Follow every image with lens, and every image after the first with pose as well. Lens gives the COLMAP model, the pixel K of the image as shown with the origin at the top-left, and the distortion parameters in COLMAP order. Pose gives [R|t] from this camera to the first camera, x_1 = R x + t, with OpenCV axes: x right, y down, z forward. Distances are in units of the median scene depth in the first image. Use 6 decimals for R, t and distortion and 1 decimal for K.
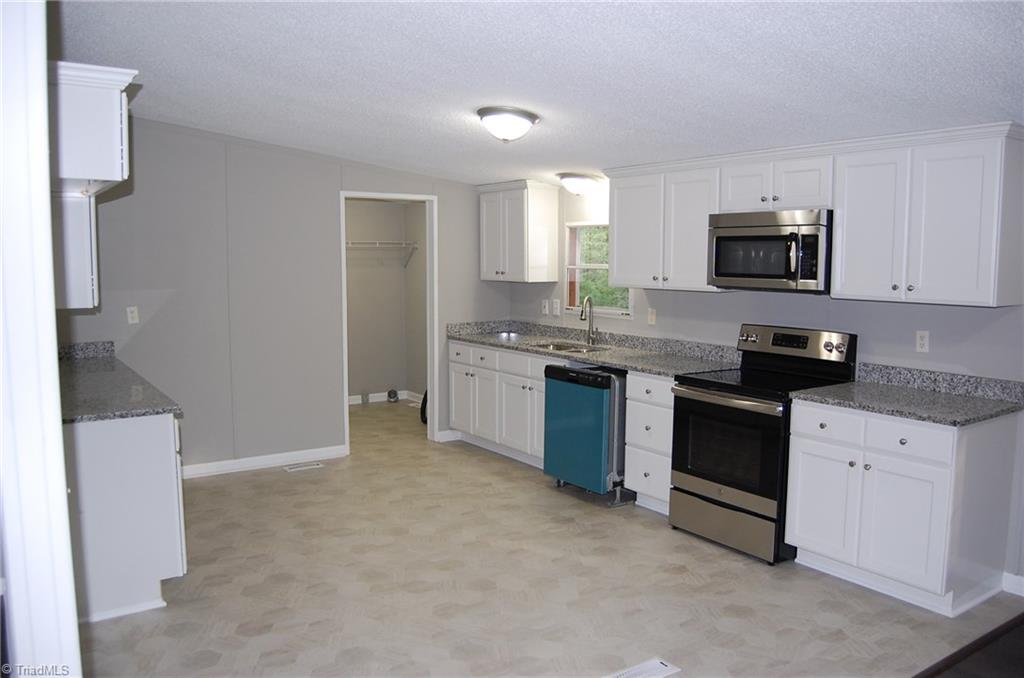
lens RADIAL K [[799.1, 0, 519.1], [0, 799.1, 336.3], [0, 0, 1]] dist [-0.091632, 0.025558]
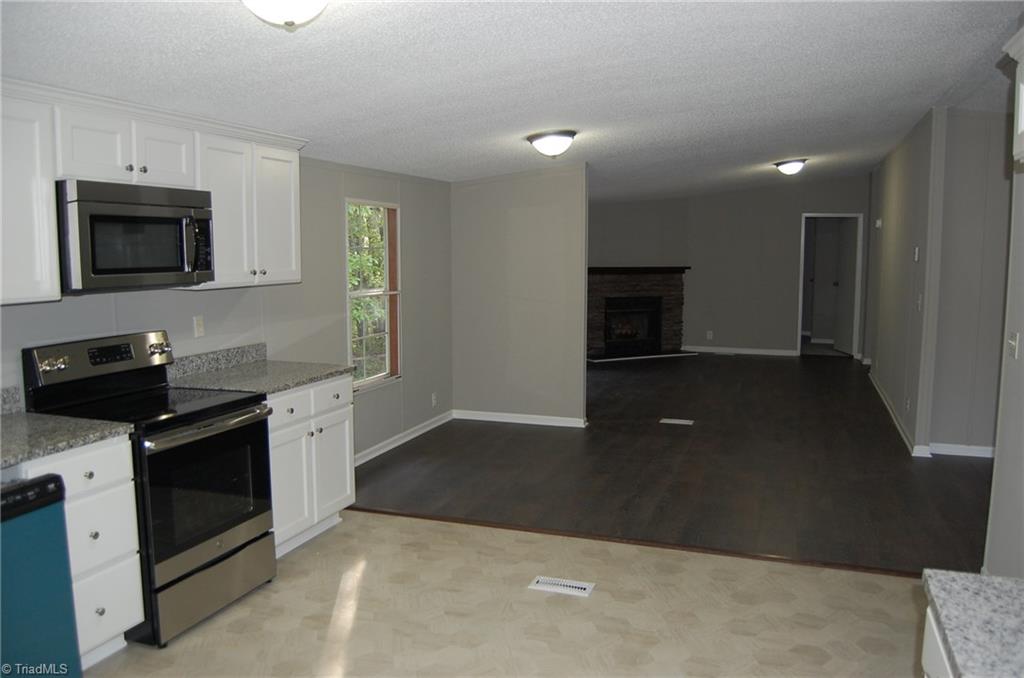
lens RADIAL K [[799.1, 0, 520.0], [0, 799.1, 333.2], [0, 0, 1]] dist [-0.091632, 0.025558]
pose [[-0.587550, -0.088250, 0.804361, -0.507425], [0.079607, 0.982909, 0.165989, -0.110147], [-0.805263, 0.161559, -0.570483, 1.123717]]
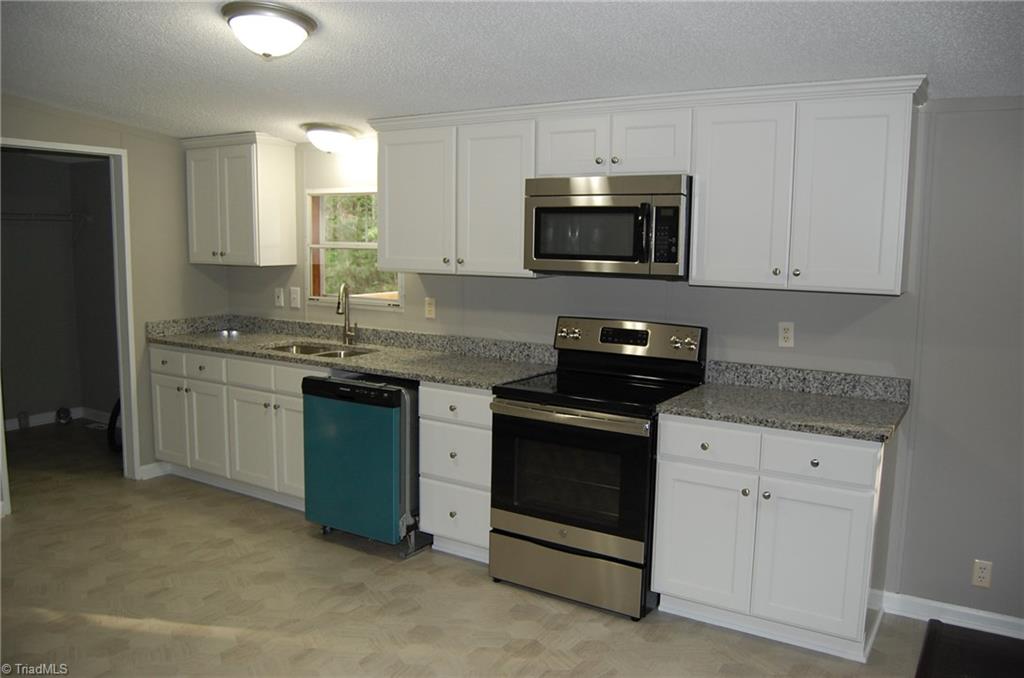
lens RADIAL K [[799.1, 0, 521.2], [0, 799.1, 337.1], [0, 0, 1]] dist [-0.091632, 0.025558]
pose [[0.920374, -0.038685, 0.389120, -0.079712], [0.028111, 0.999065, 0.032834, -0.024198], [-0.390027, -0.019281, 0.920602, 0.282367]]
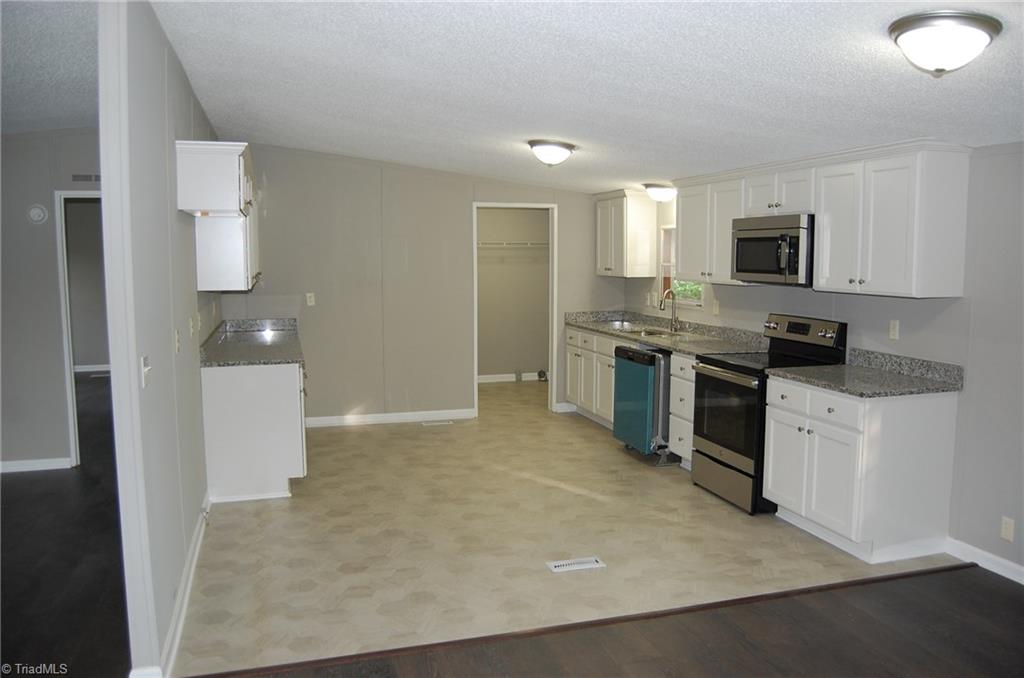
lens RADIAL K [[799.1, 0, 516.6], [0, 799.1, 336.0], [0, 0, 1]] dist [-0.091632, 0.025558]
pose [[0.951298, 0.027546, -0.307039, 0.309517], [-0.026920, 0.999618, 0.006276, 0.021113], [0.307095, 0.002295, 0.951676, -0.219075]]
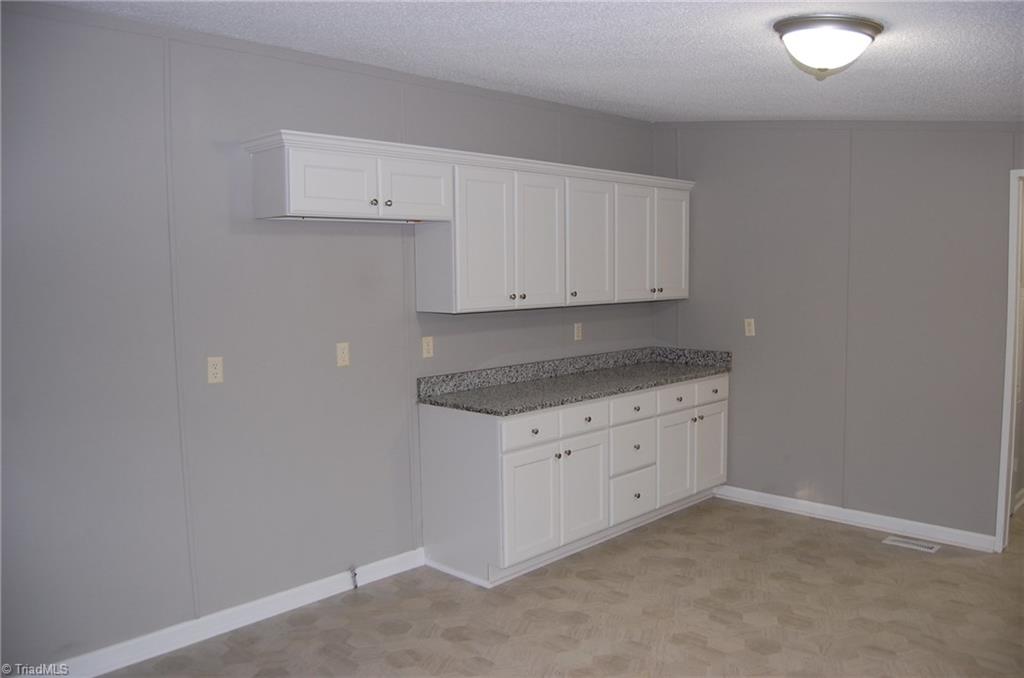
lens RADIAL K [[799.1, 0, 519.7], [0, 799.1, 351.6], [0, 0, 1]] dist [-0.091632, 0.025558]
pose [[0.195642, 0.093676, -0.976191, 0.484532], [-0.083356, 0.993413, 0.078623, -0.060287], [0.977126, 0.065989, 0.202162, 0.629220]]
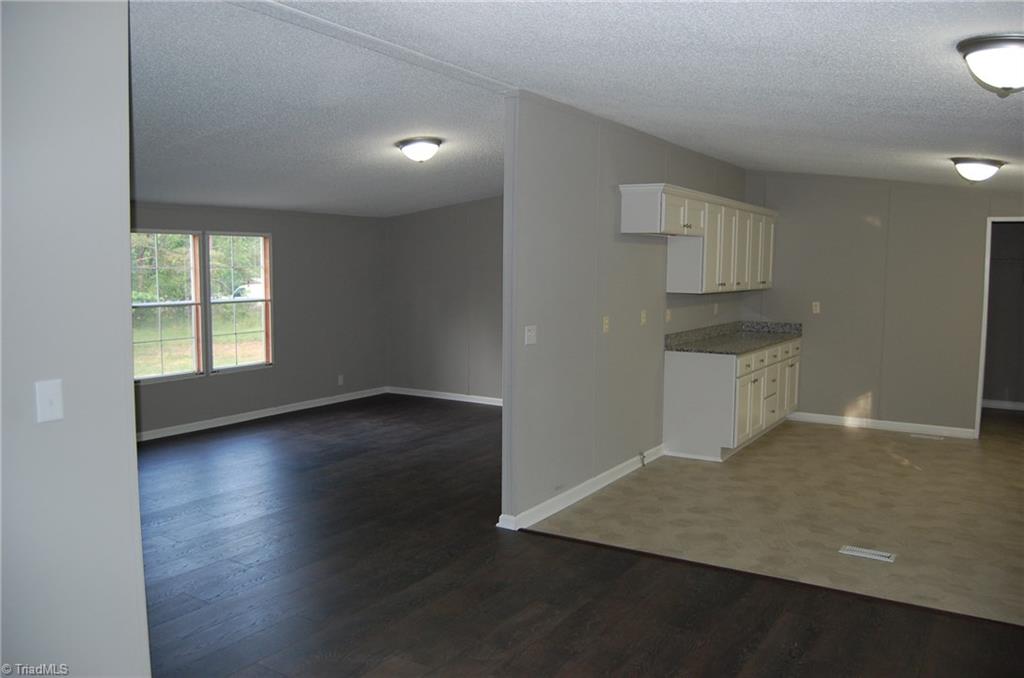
lens RADIAL K [[799.1, 0, 517.7], [0, 799.1, 344.6], [0, 0, 1]] dist [-0.091632, 0.025558]
pose [[0.391552, 0.093082, -0.915436, 0.797179], [-0.099572, 0.993314, 0.058412, 0.014110], [0.914753, 0.068281, 0.398203, -0.138635]]
